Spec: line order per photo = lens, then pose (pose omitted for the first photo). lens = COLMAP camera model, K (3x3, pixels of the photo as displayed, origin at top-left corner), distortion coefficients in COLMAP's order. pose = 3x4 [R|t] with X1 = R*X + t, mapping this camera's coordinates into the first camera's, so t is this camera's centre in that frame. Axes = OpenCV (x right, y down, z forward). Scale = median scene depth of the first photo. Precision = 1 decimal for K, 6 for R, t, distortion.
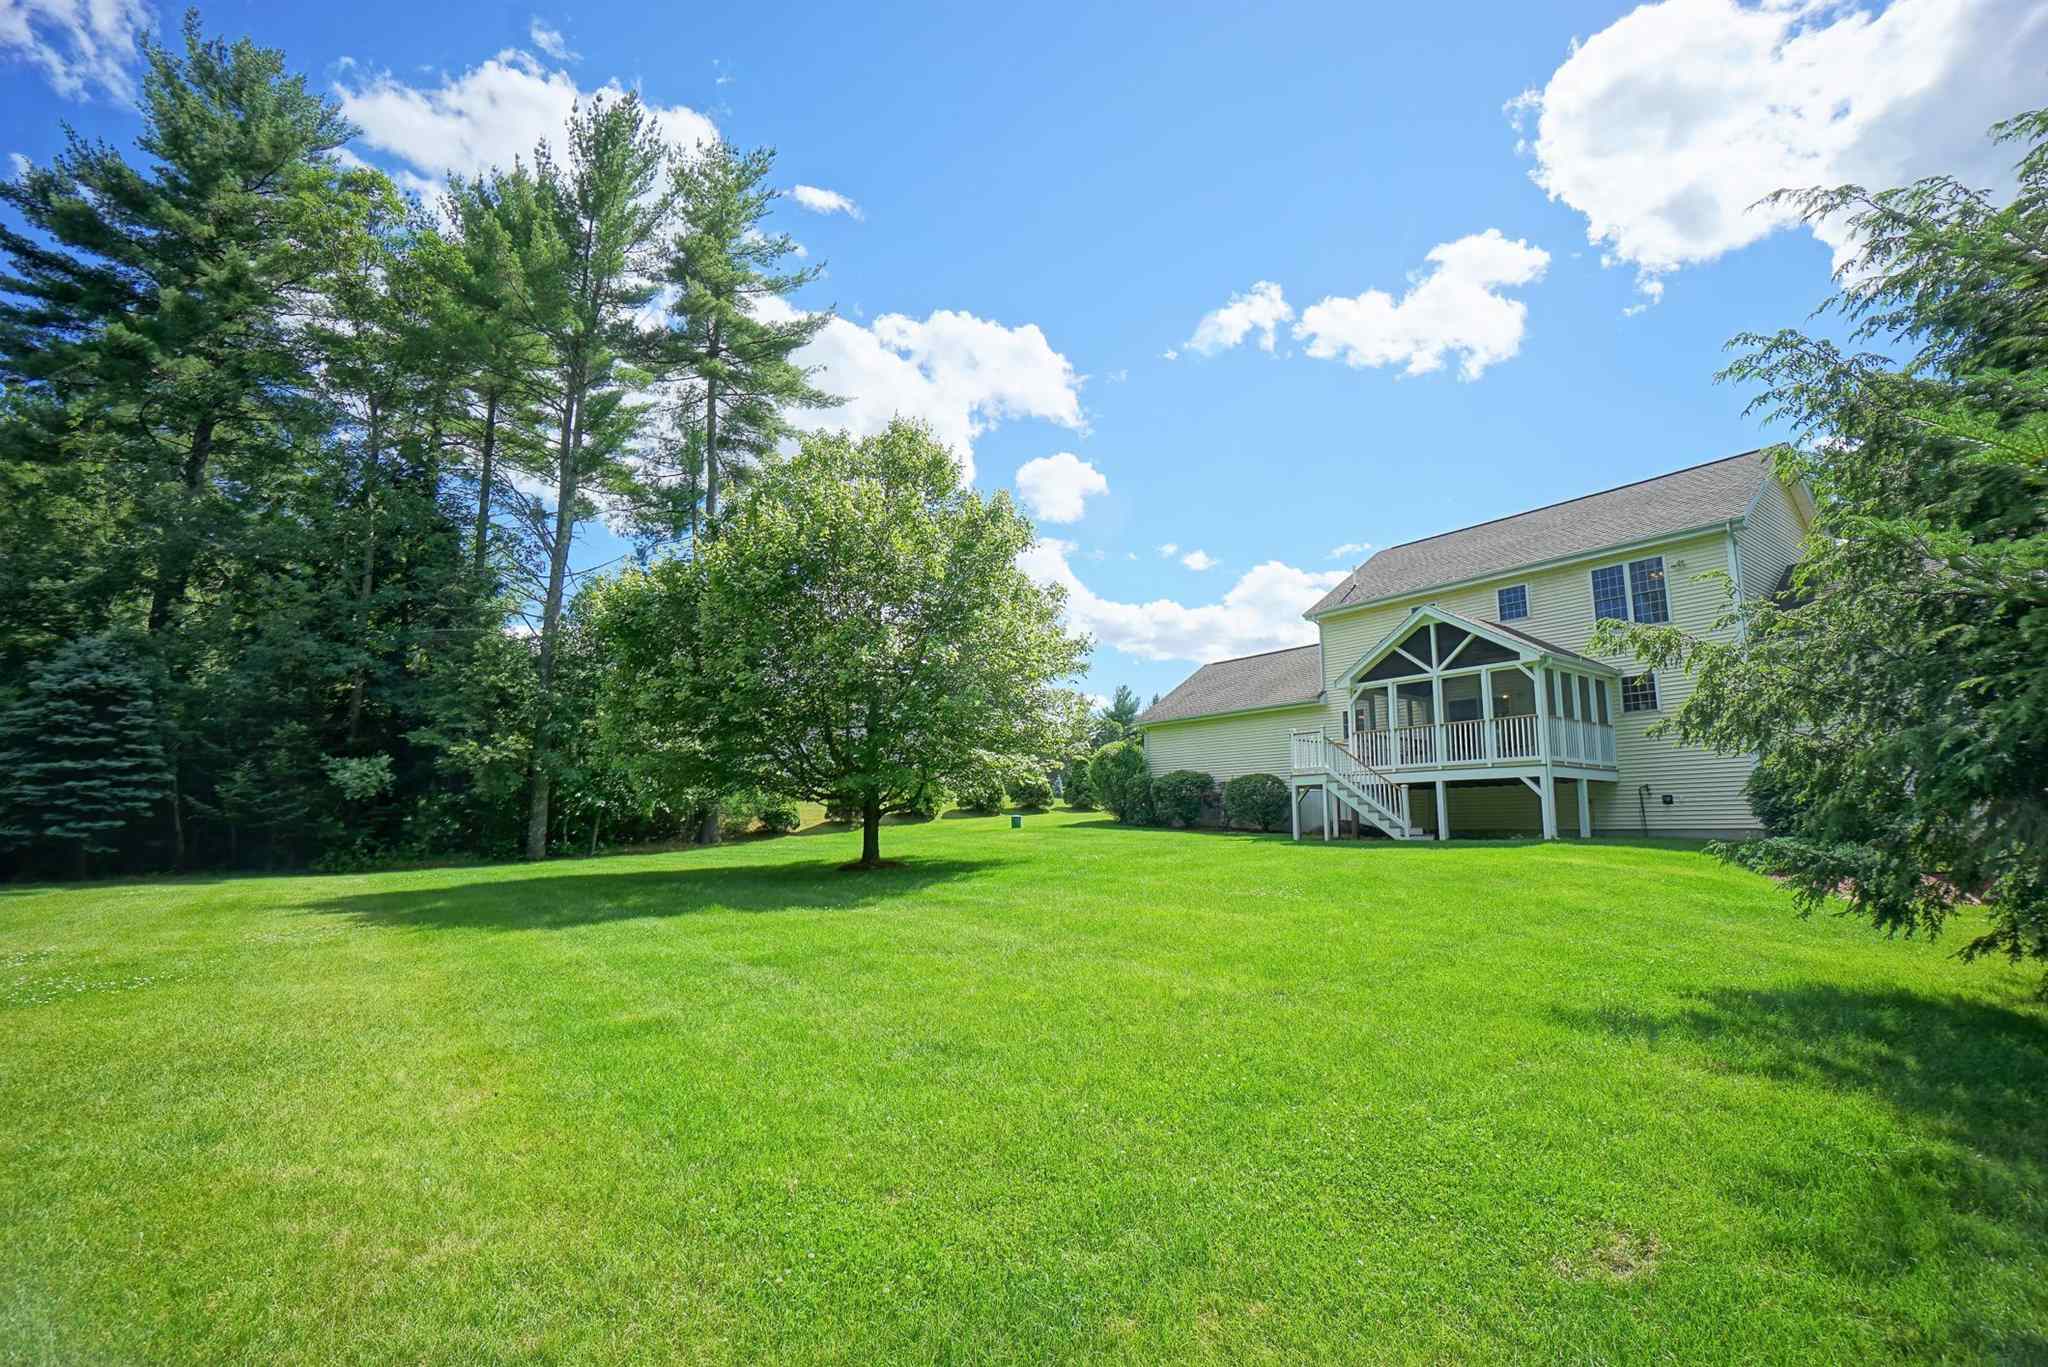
lens RADIAL K [[926.7, 0, 1014.6], [0, 926.7, 681.1], [0, 0, 1]] dist [-0.056189, 0.021335]
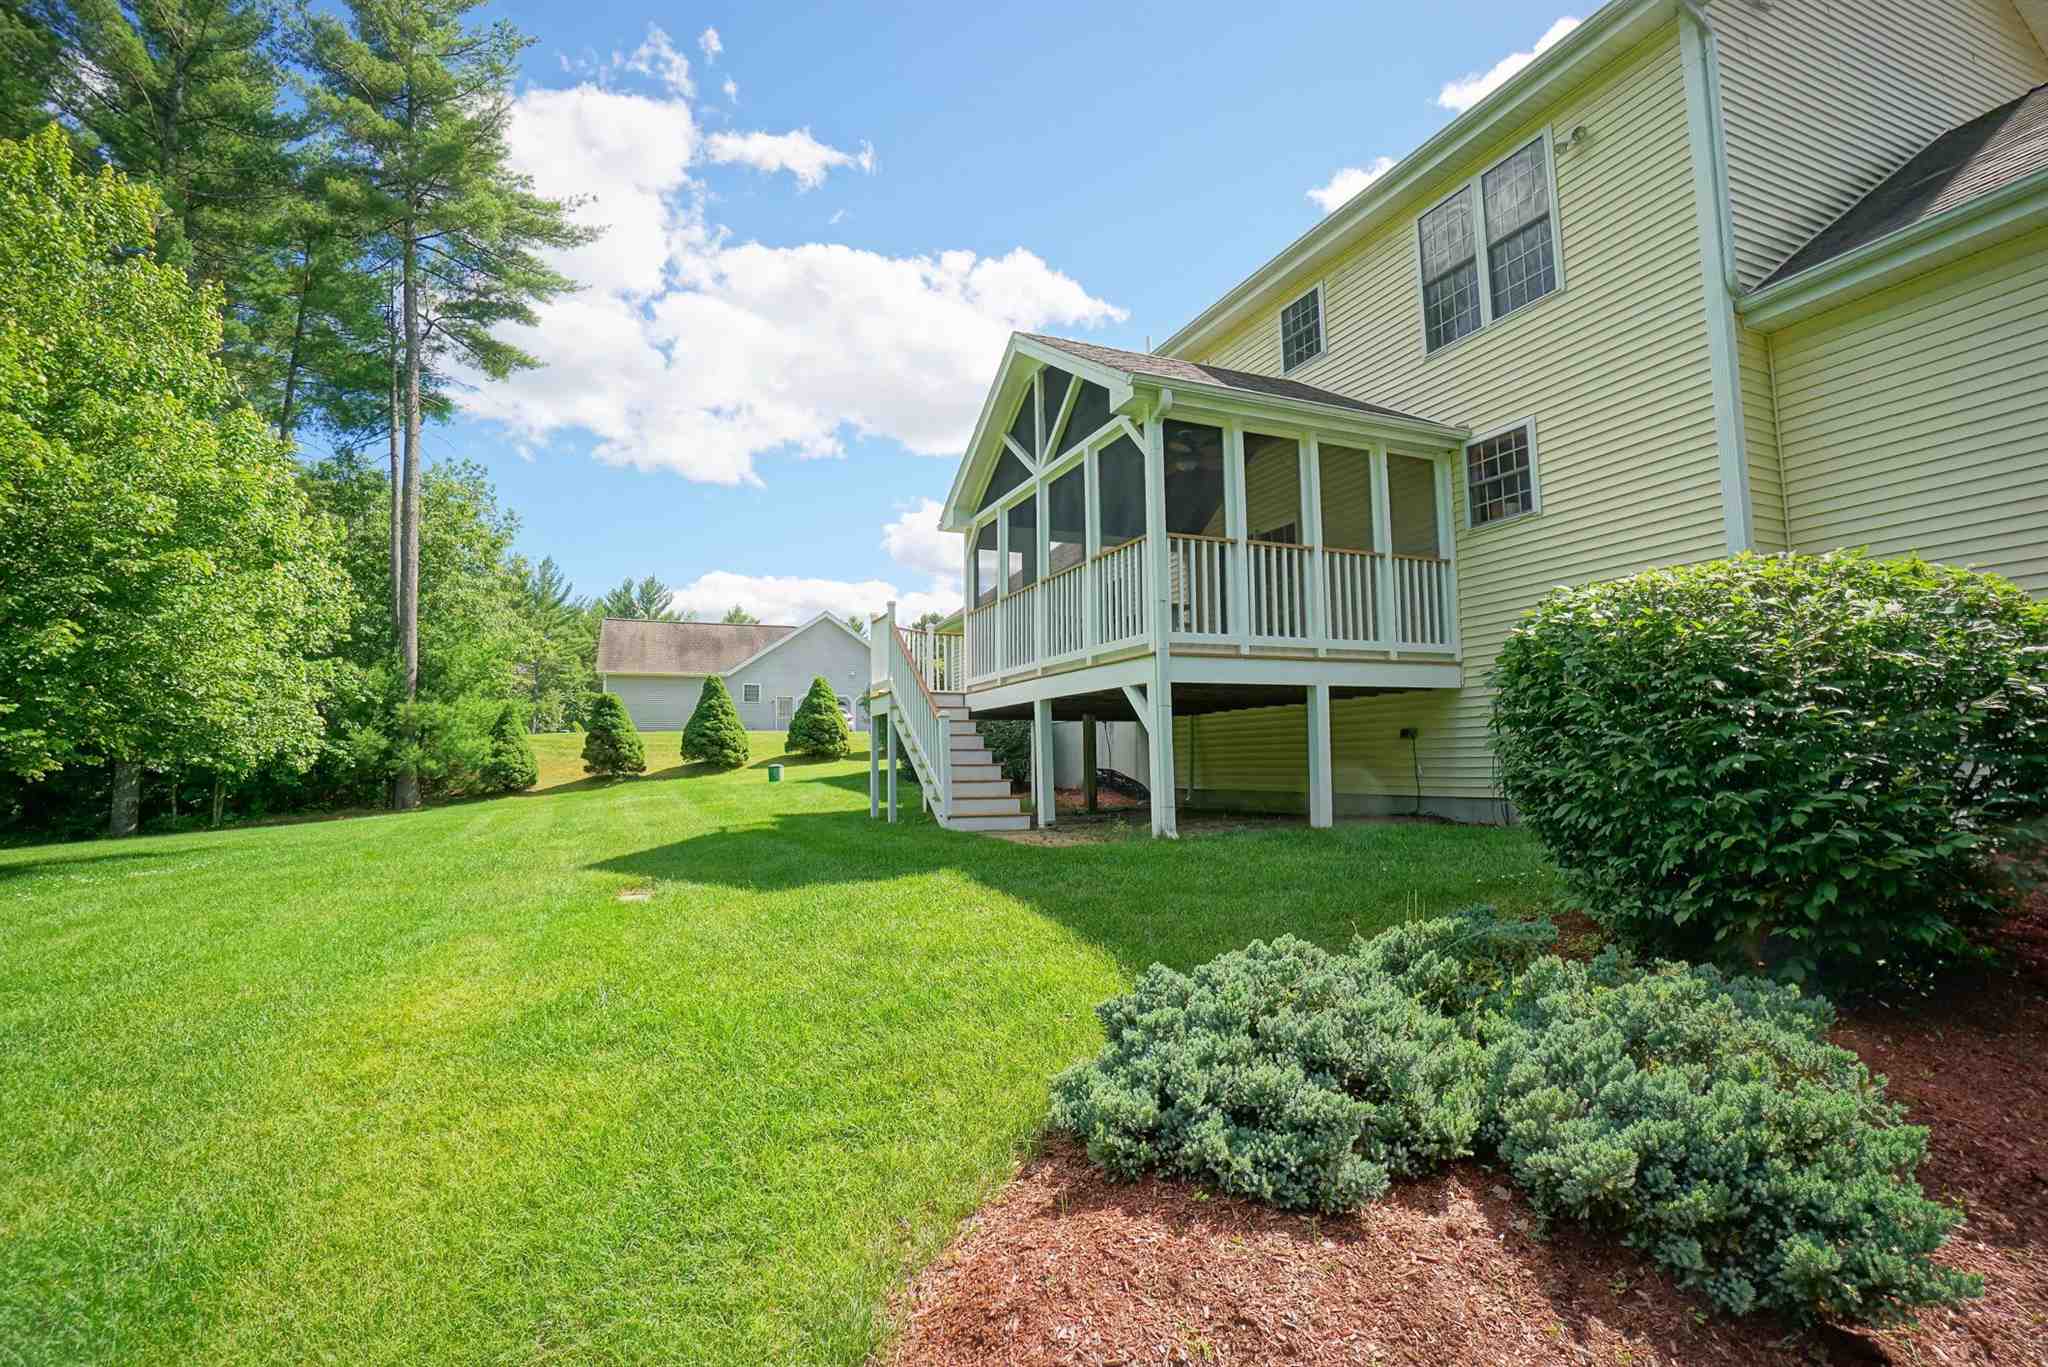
lens RADIAL K [[926.7, 0, 1014.6], [0, 926.7, 681.1], [0, 0, 1]] dist [-0.056189, 0.021335]
pose [[0.978245, -0.043526, -0.202837, 0.553925], [0.062191, 0.994303, 0.086569, 0.058169], [0.197913, -0.097300, 0.975378, 0.530402]]
